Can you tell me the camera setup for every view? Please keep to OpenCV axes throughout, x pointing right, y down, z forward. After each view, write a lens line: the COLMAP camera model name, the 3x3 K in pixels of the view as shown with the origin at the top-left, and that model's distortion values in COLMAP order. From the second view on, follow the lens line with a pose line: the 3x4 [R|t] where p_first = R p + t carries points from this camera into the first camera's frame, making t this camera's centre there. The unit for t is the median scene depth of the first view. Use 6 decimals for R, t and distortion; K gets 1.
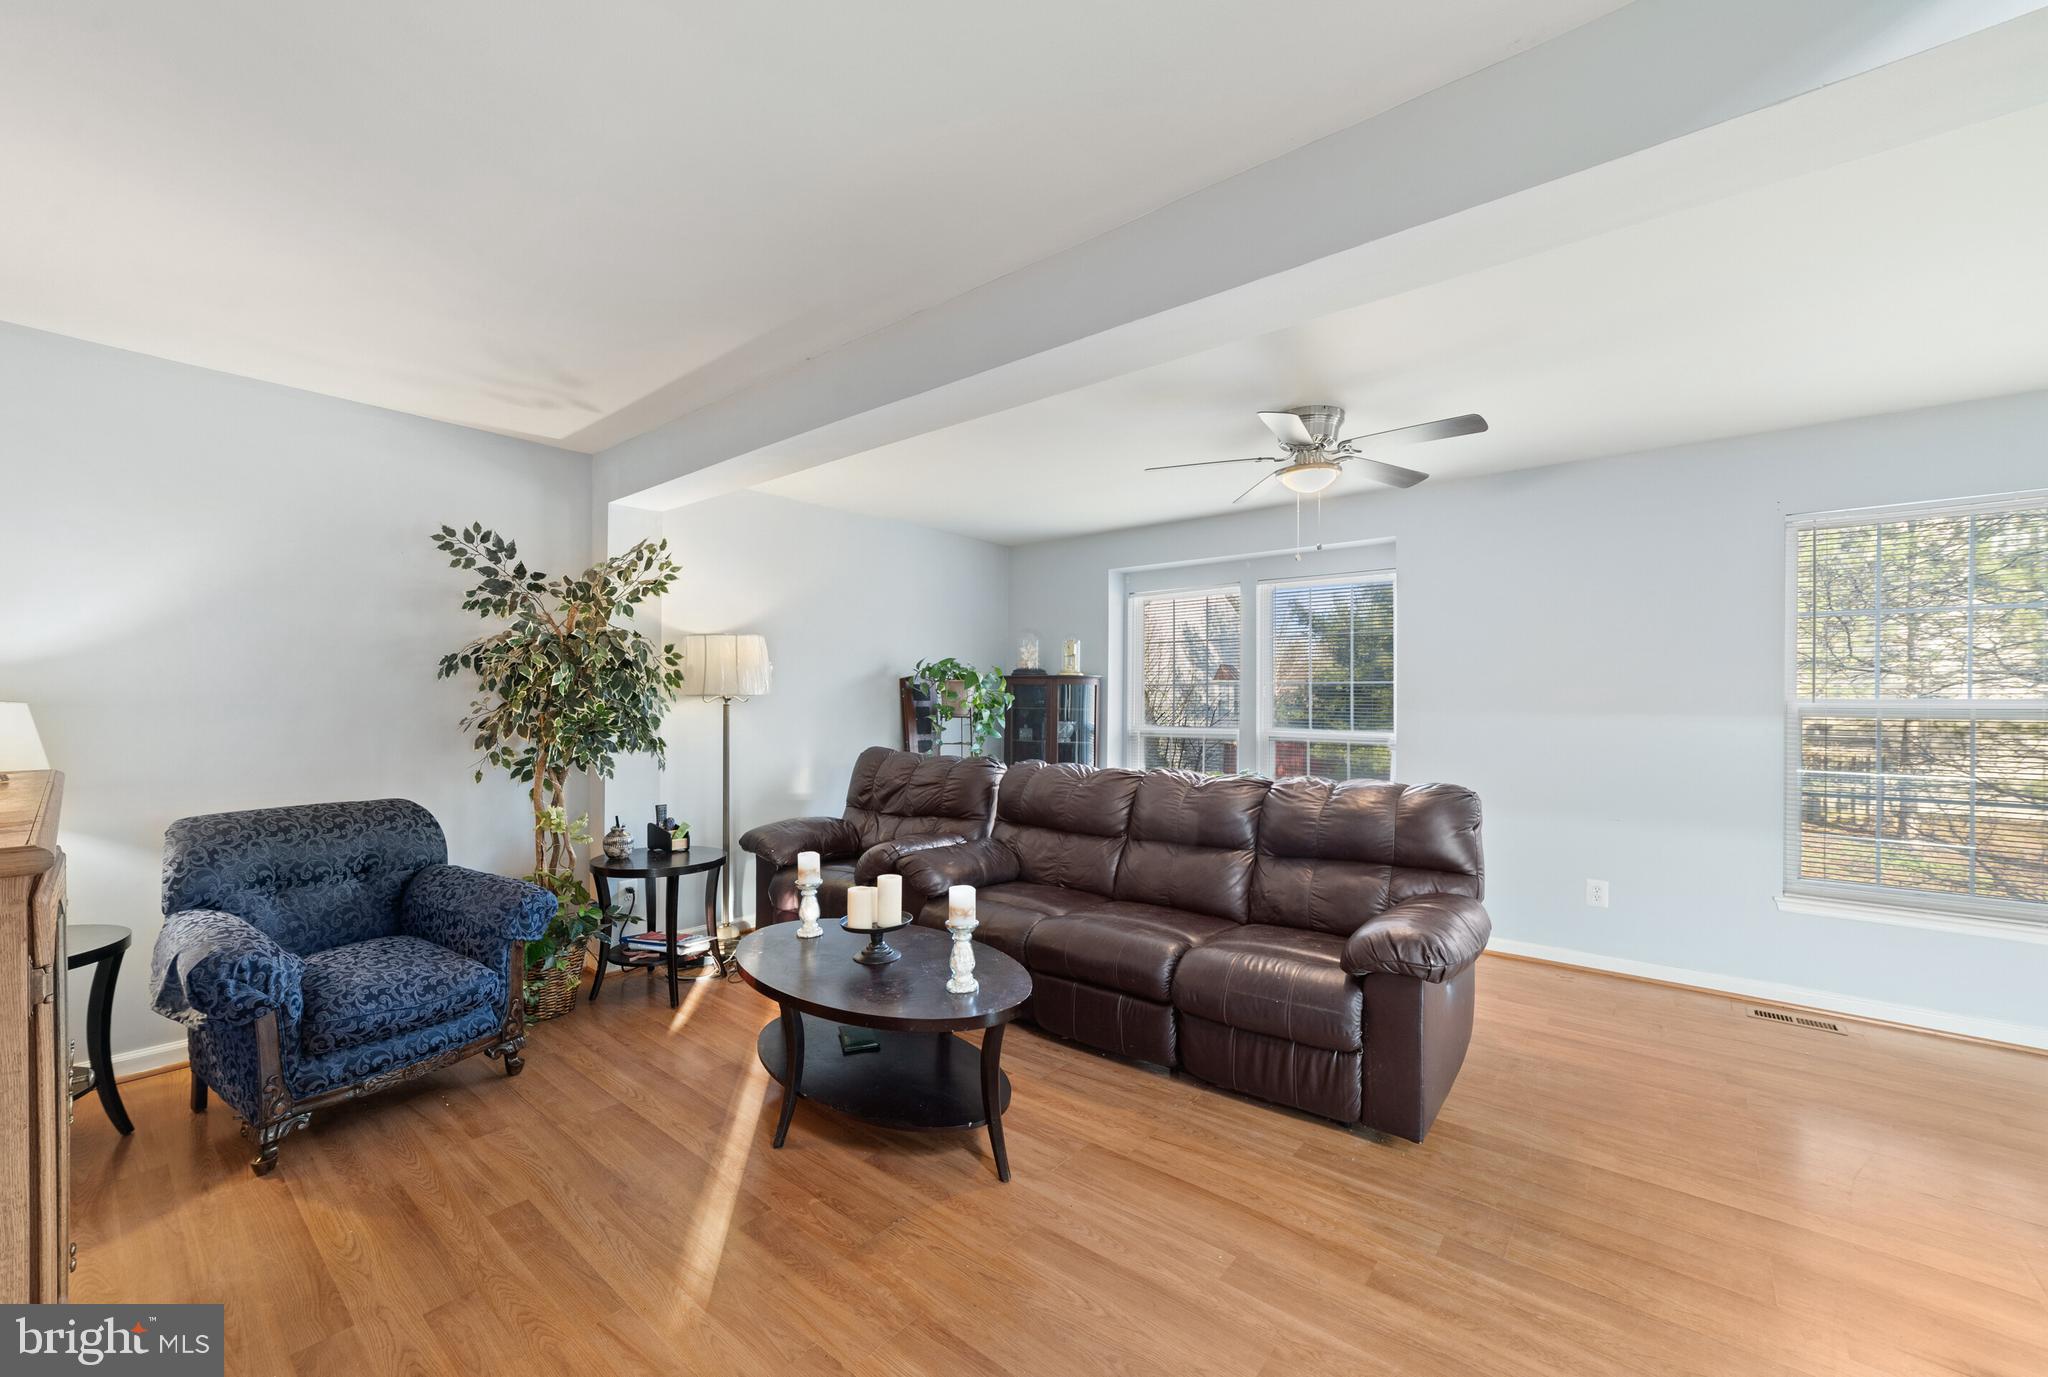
lens RADIAL K [[820.9, 0, 1024.6], [0, 820.9, 704.4], [0, 0, 1]] dist [-0.001646, -0.000095]
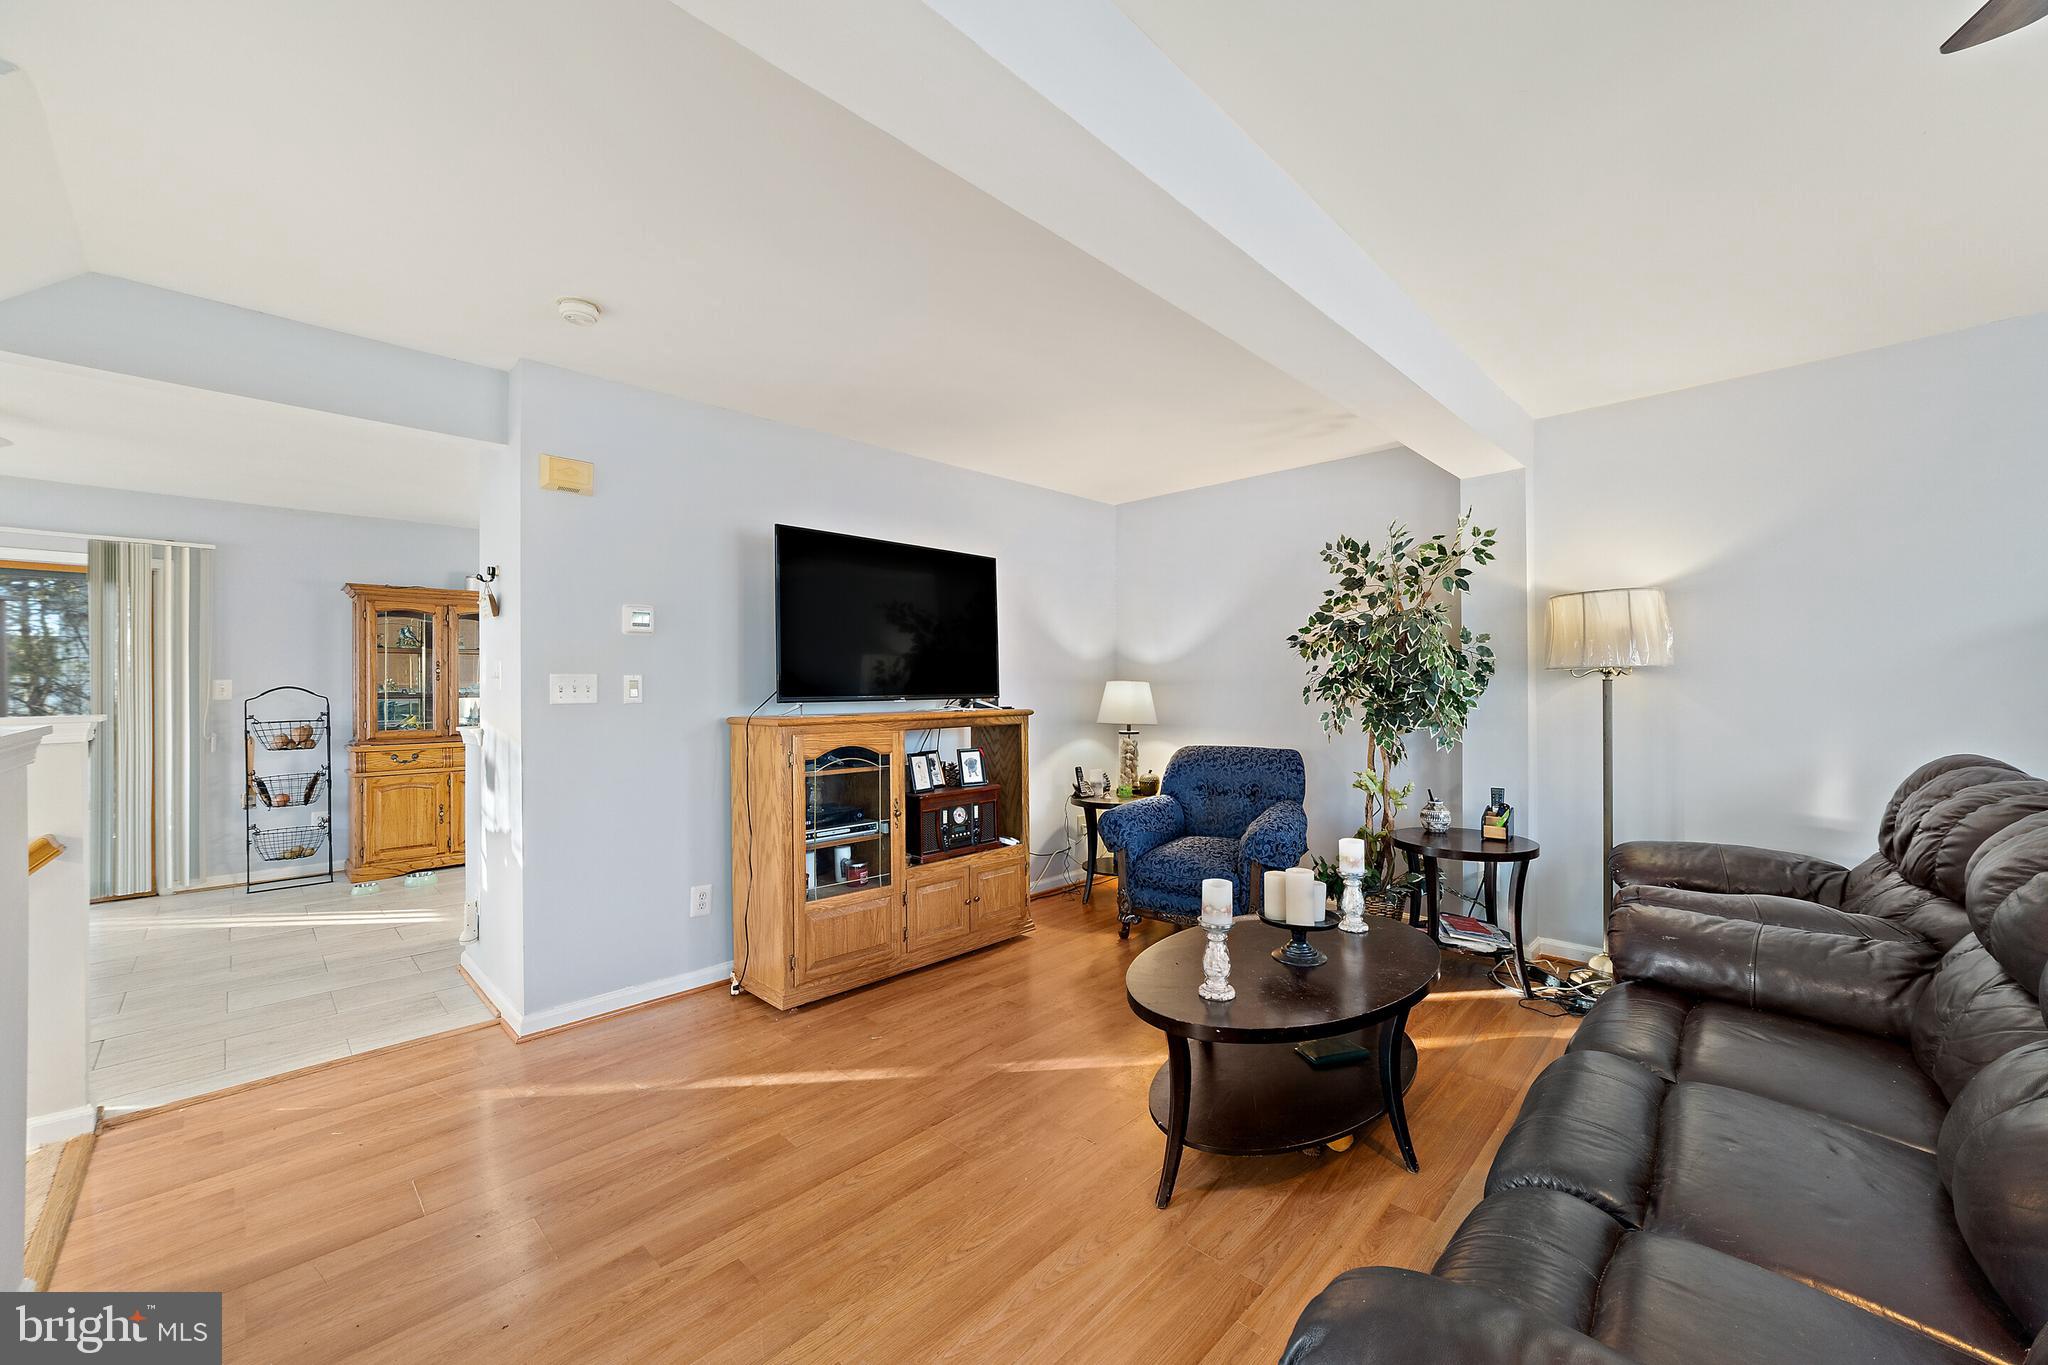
lens RADIAL K [[795.6, 0, 1033.2], [0, 795.6, 681.5], [0, 0, 1]] dist [0.000100, 0.000342]
pose [[-0.076236, 0.000247, -0.997090, 0.567006], [0.012201, 0.999925, -0.000686, -0.003656], [0.997015, -0.012218, -0.076233, 0.620760]]
